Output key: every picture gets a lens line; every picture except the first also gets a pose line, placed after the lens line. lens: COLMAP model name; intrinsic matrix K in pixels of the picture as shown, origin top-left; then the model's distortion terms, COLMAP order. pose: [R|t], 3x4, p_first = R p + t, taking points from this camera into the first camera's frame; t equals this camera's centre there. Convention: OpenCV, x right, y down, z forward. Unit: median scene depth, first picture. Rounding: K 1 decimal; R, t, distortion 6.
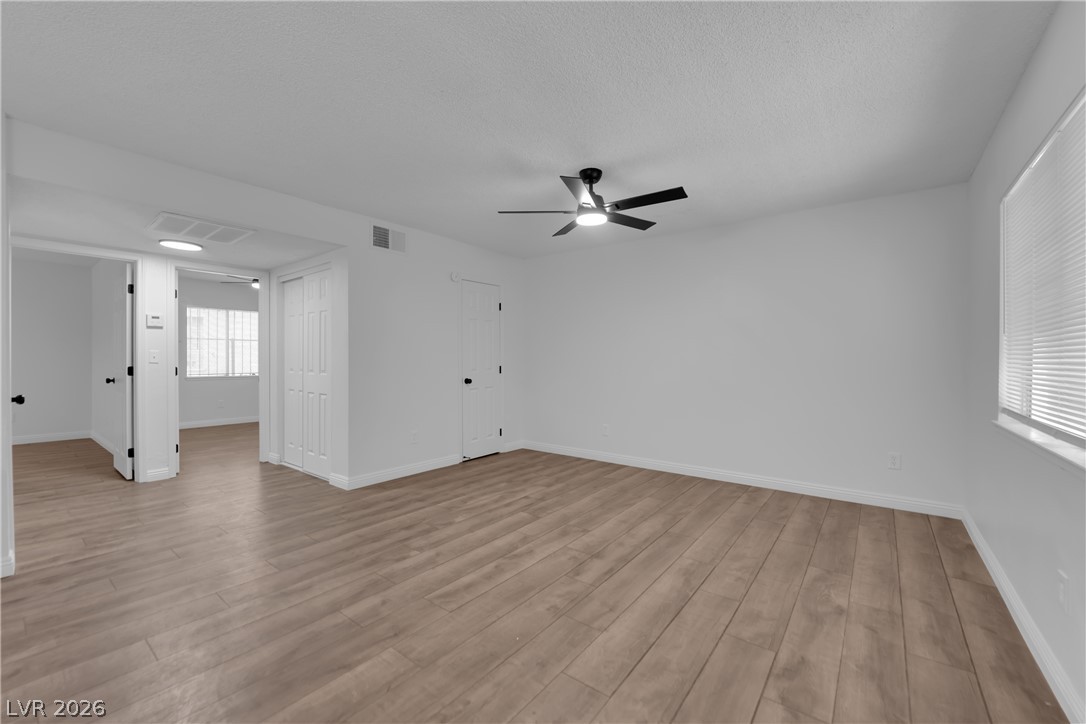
lens RADIAL K [[436.8, 0, 543.0], [0, 436.8, 362.0], [0, 0, 1]] dist [-0.012821, -0.001013]
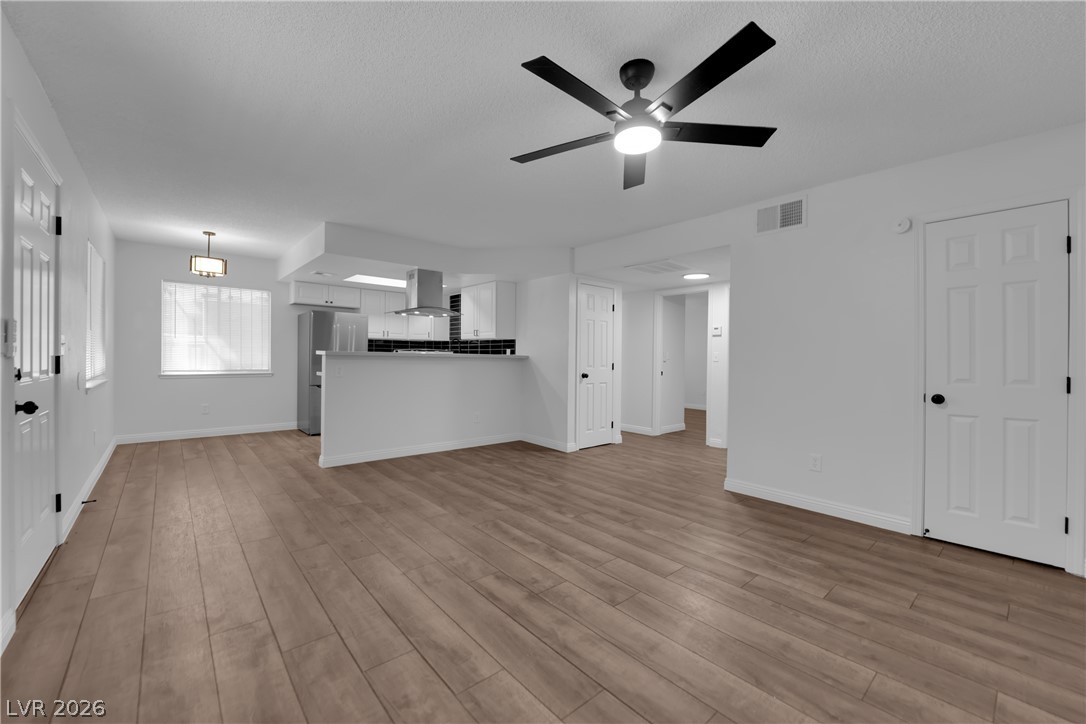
lens RADIAL K [[436.8, 0, 543.0], [0, 436.8, 362.0], [0, 0, 1]] dist [-0.012821, -0.001013]
pose [[-0.201871, 0.006243, -0.979392, 0.890534], [-0.021565, 0.999709, 0.010818, 0.000342], [0.979175, 0.023304, -0.201677, 1.144364]]
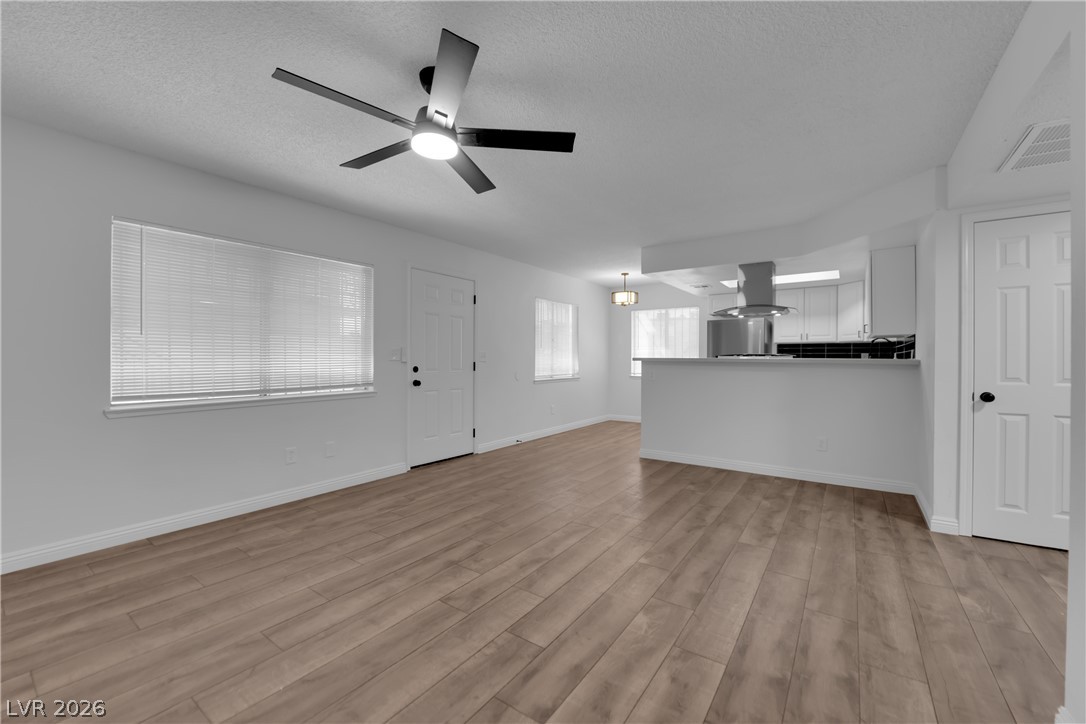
lens RADIAL K [[436.8, 0, 543.0], [0, 436.8, 362.0], [0, 0, 1]] dist [-0.012821, -0.001013]
pose [[-0.999014, -0.006572, -0.043908, -0.029849], [-0.007205, 0.999872, 0.014260, -0.010707], [0.043809, 0.014563, -0.998934, 1.913947]]
